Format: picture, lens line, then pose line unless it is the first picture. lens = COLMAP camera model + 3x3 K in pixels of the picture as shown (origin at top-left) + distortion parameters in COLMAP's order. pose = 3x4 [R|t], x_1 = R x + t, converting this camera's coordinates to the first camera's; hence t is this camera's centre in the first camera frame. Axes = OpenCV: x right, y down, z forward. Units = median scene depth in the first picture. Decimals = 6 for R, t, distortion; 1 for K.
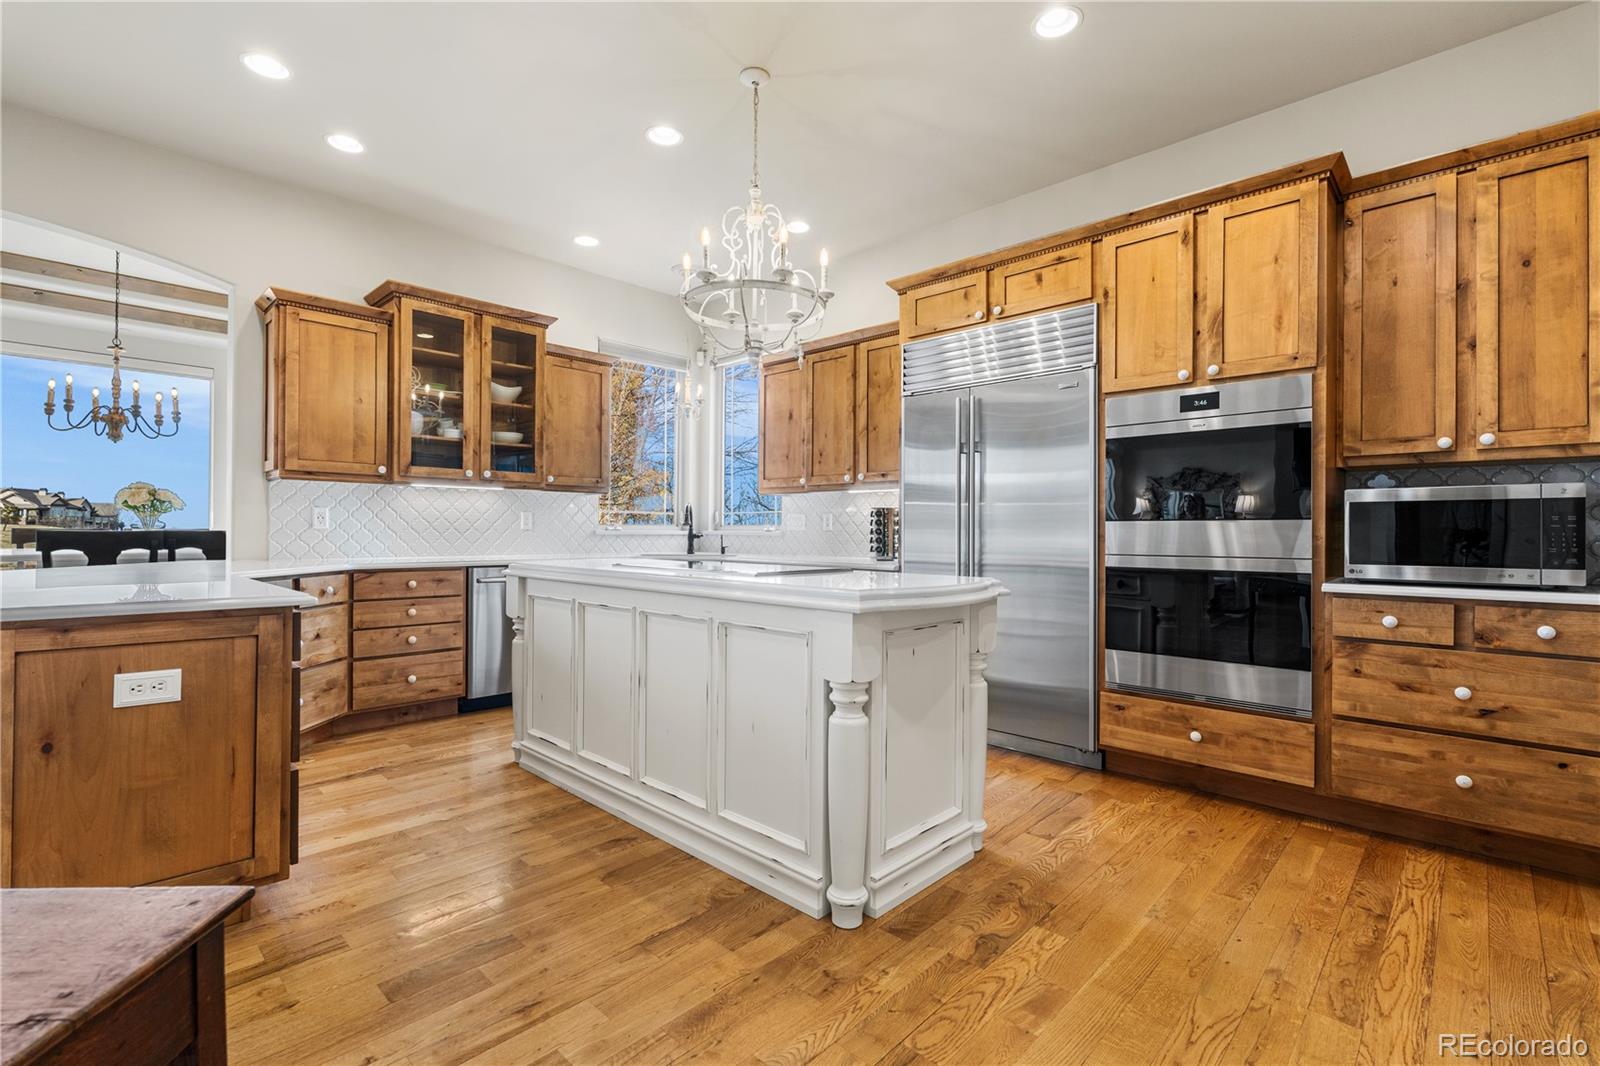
lens RADIAL K [[719.2, 0, 802.0], [0, 719.2, 532.3], [0, 0, 1]] dist [-0.004026, 0.001348]
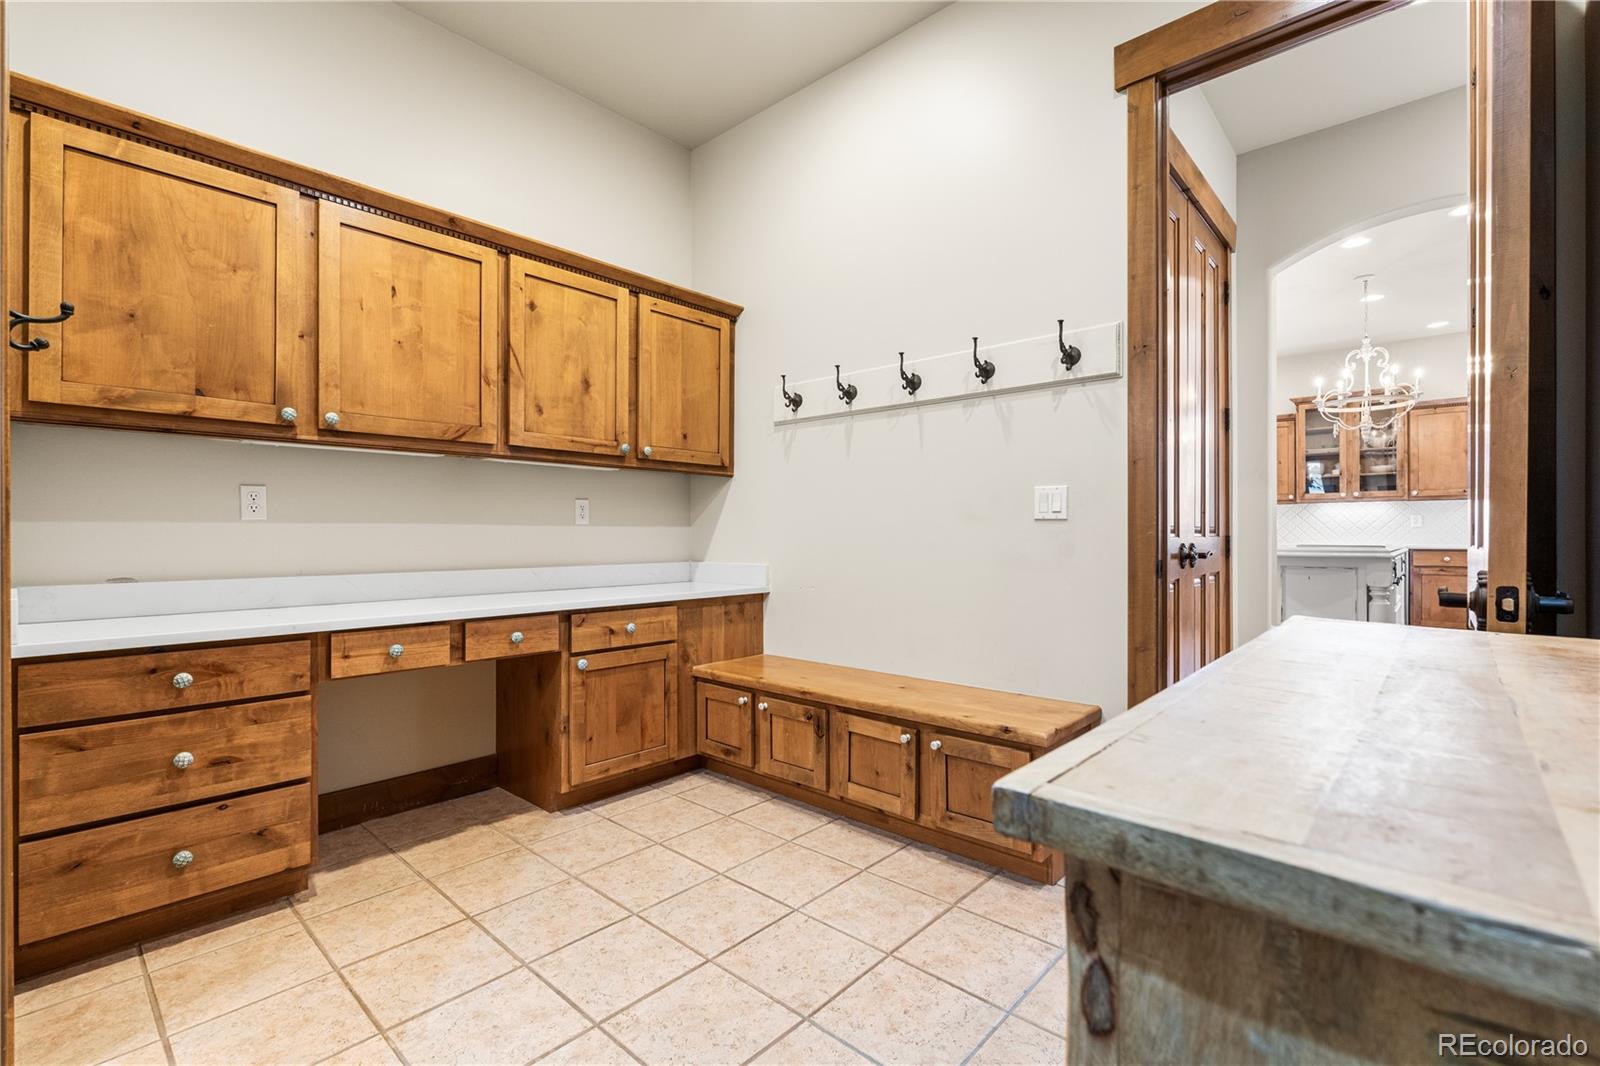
lens RADIAL K [[719.2, 0, 798.0], [0, 719.2, 531.5], [0, 0, 1]] dist [-0.004026, 0.001348]
pose [[0.023953, -0.007392, -0.999686, 1.846344], [-0.000918, 0.999972, -0.007417, 0.028407], [0.999713, 0.001096, 0.023945, -0.507948]]
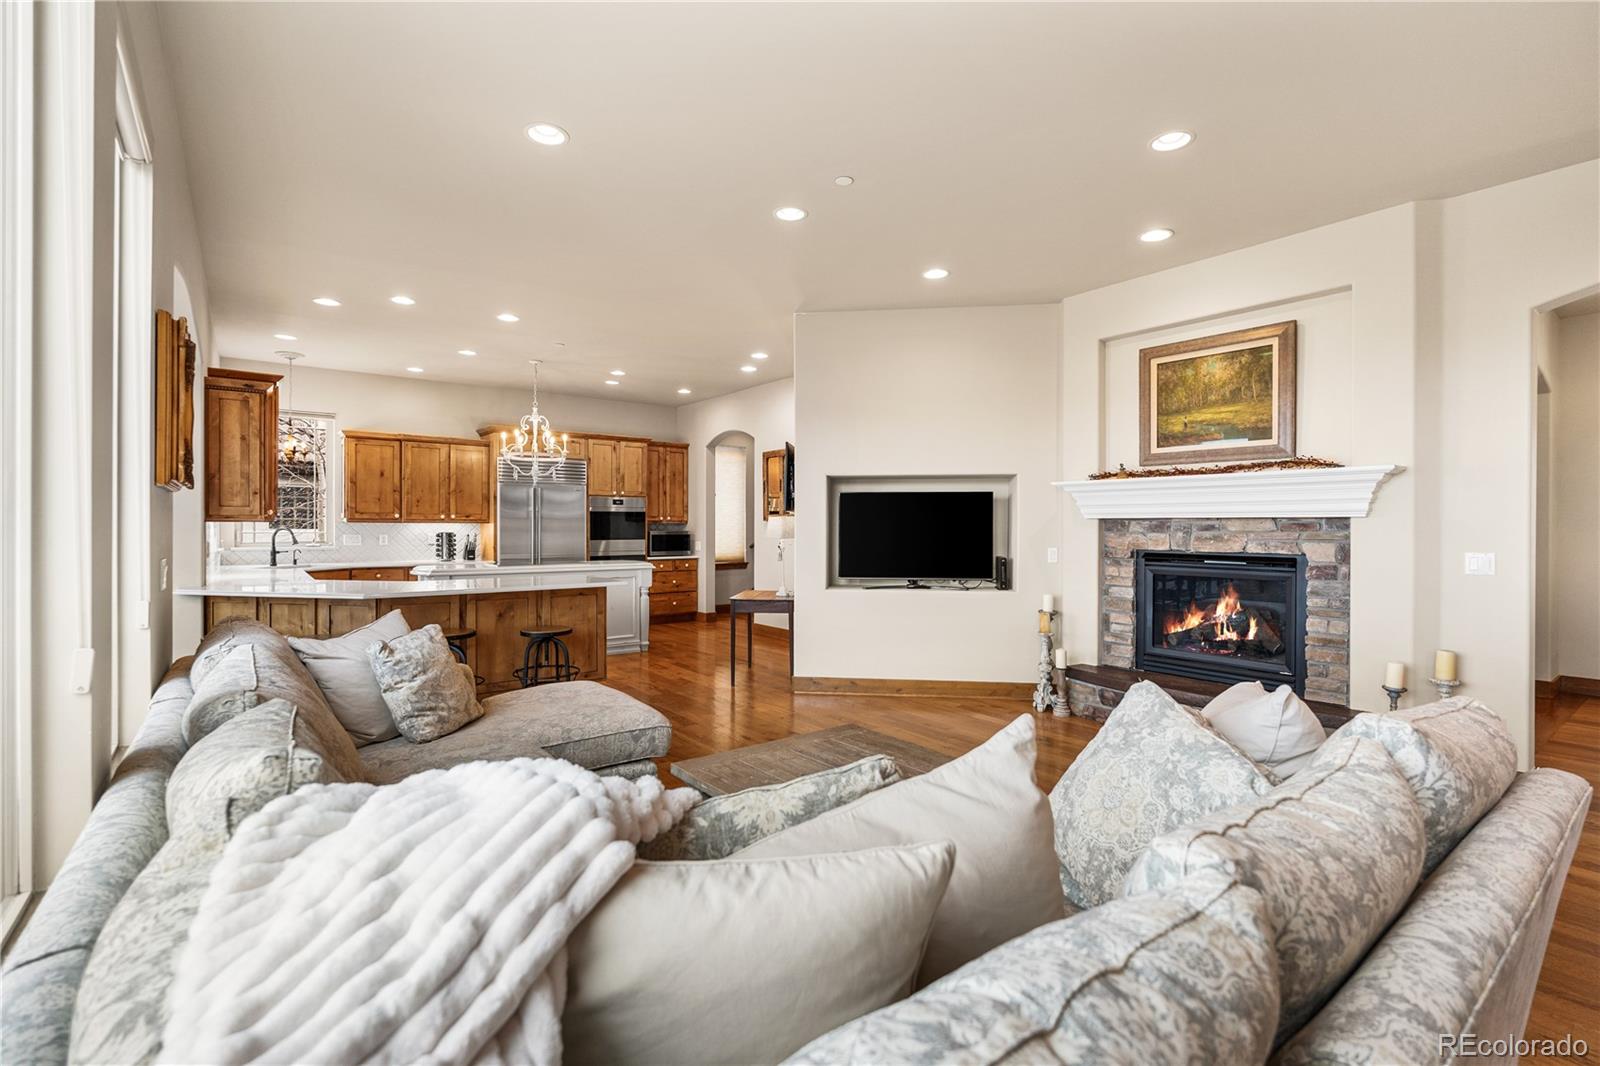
lens RADIAL K [[719.2, 0, 797.3], [0, 719.2, 528.3], [0, 0, 1]] dist [-0.004026, 0.001348]
pose [[0.157340, -0.008542, 0.987508, -2.452985], [-0.002571, 0.999956, 0.009059, -0.098415], [-0.987541, -0.003965, 0.157311, -0.271368]]
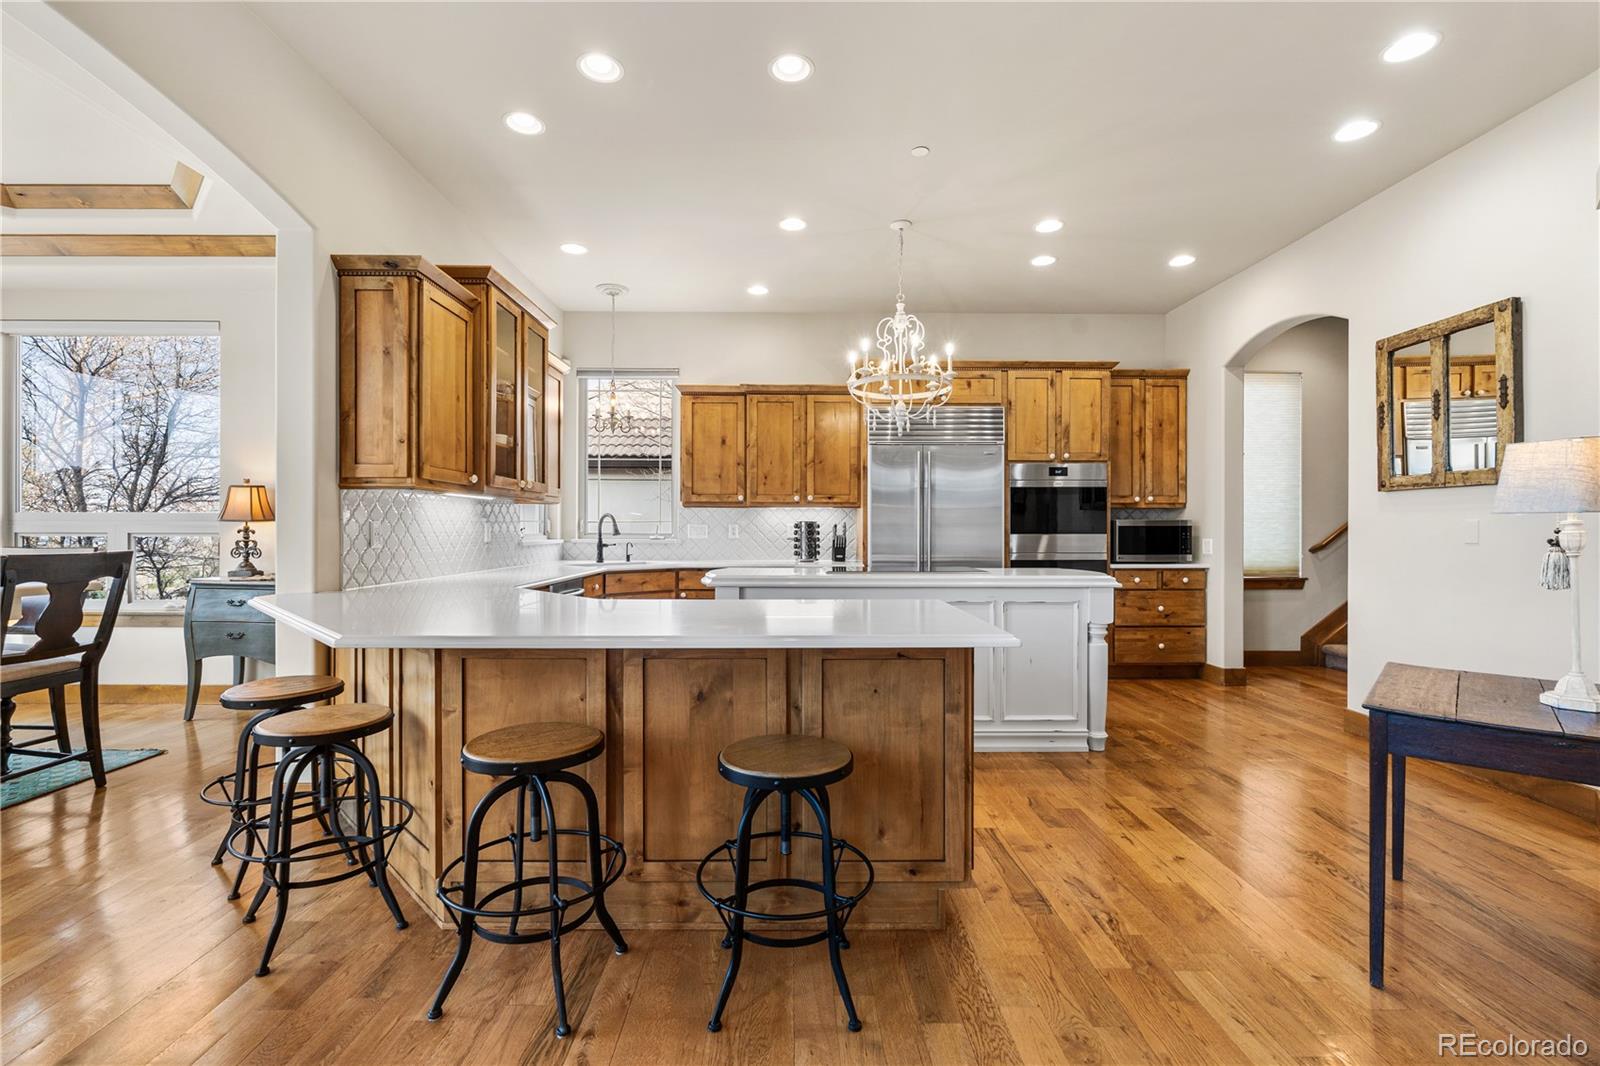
lens RADIAL K [[719.2, 0, 794.5], [0, 719.2, 532.7], [0, 0, 1]] dist [-0.004026, 0.001348]
pose [[0.712891, -0.008432, 0.701224, -1.288517], [0.002311, 0.999951, 0.009676, -0.040254], [-0.701271, -0.005277, 0.712875, 0.136015]]
